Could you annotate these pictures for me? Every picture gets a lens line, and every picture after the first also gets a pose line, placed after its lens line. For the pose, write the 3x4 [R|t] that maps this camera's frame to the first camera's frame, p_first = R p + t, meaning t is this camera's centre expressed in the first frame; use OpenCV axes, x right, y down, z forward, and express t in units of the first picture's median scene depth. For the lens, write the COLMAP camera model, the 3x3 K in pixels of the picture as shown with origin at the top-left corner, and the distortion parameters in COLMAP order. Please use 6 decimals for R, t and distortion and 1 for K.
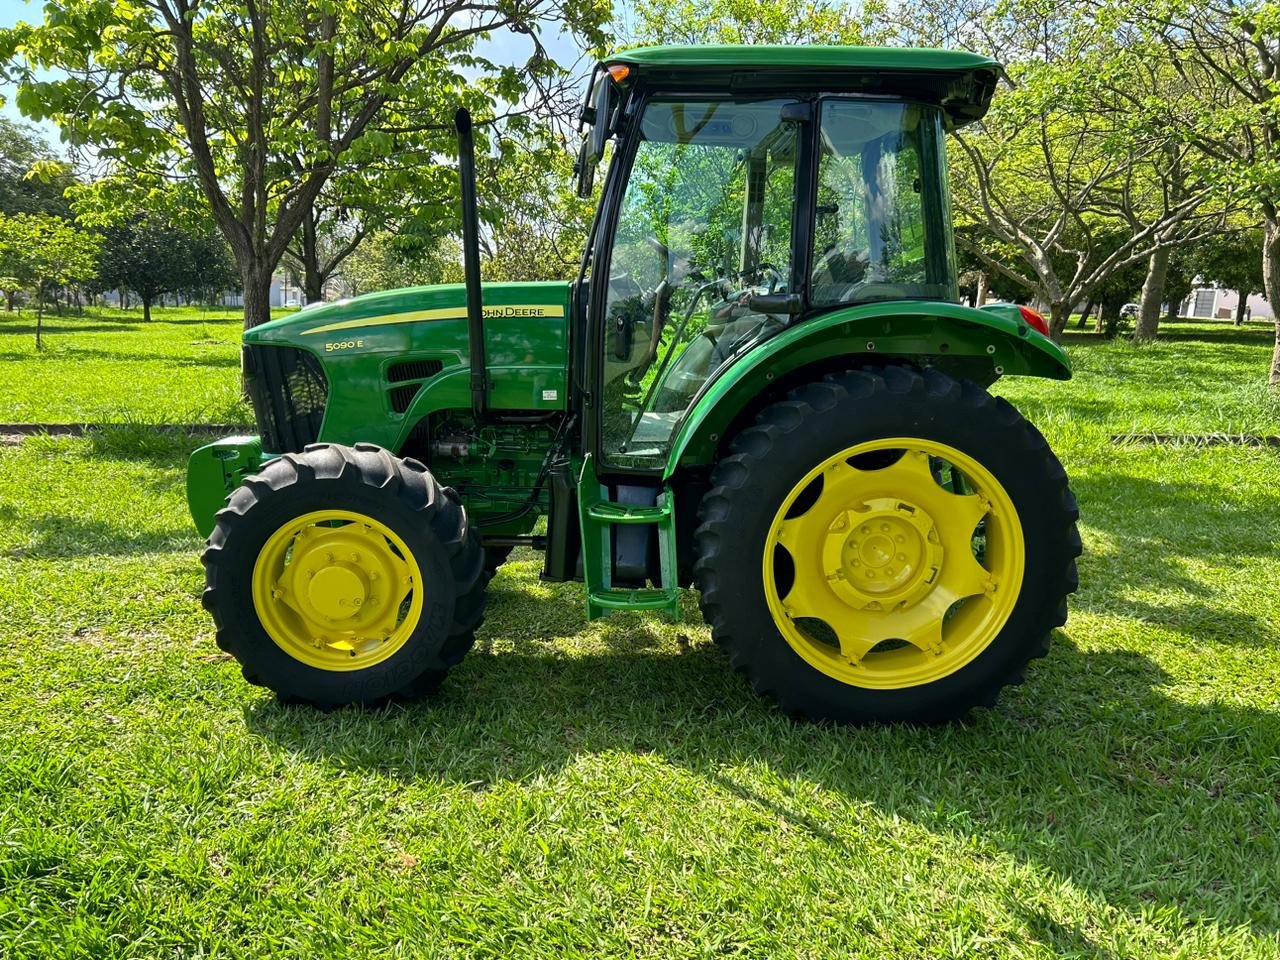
lens RADIAL K [[962.9, 0, 639.6], [0, 962.9, 482.2], [0, 0, 1]] dist [0.064009, -0.066430]
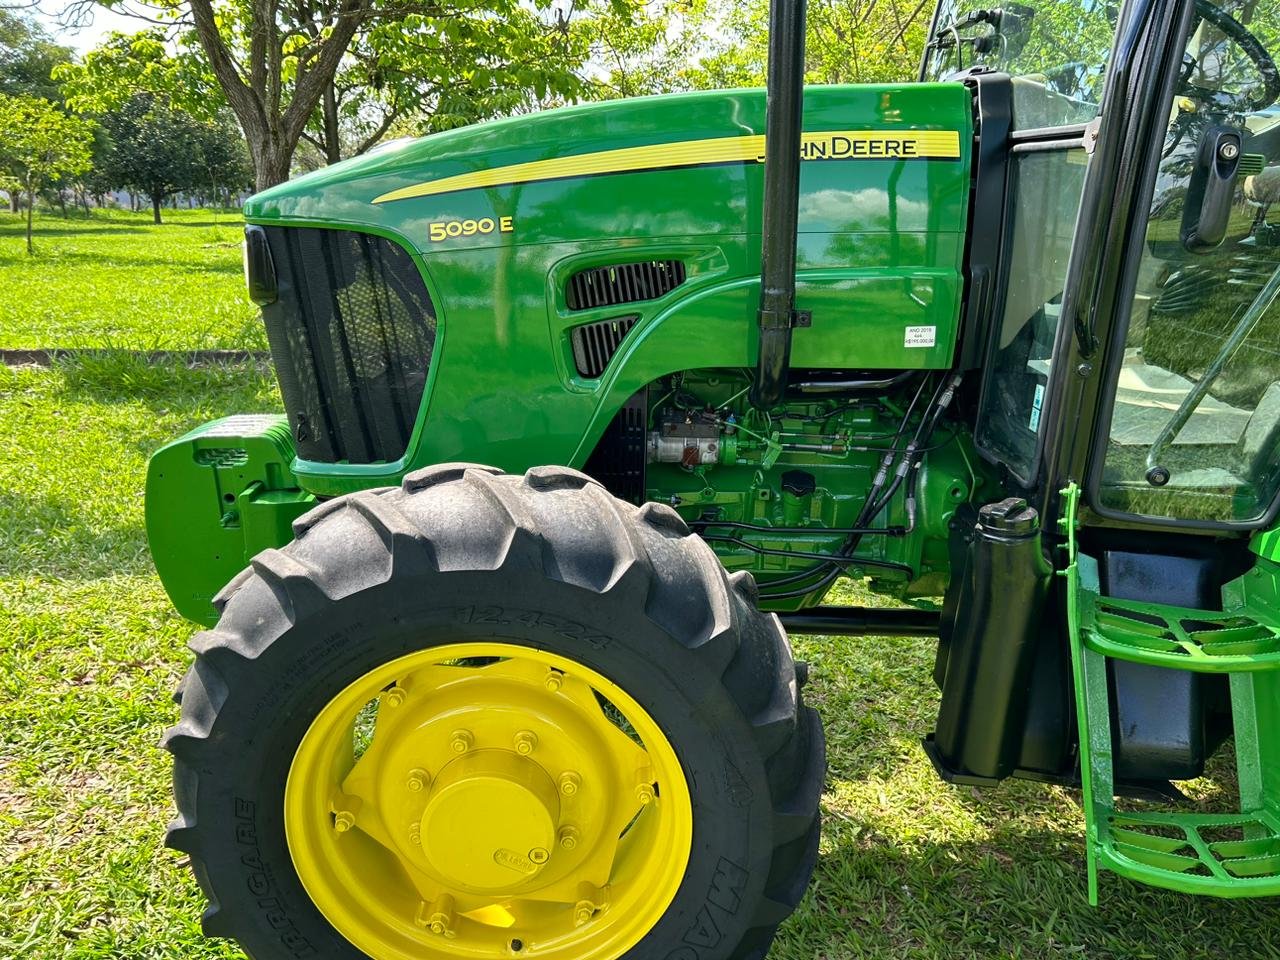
lens RADIAL K [[962.9, 0, 643.3], [0, 962.9, 471.9], [0, 0, 1]] dist [0.064009, -0.066430]
pose [[0.999842, 0.002805, -0.017530, -0.079888], [-0.001329, 0.996497, 0.083612, -0.024429], [0.017703, -0.083576, 0.996344, 0.201471]]
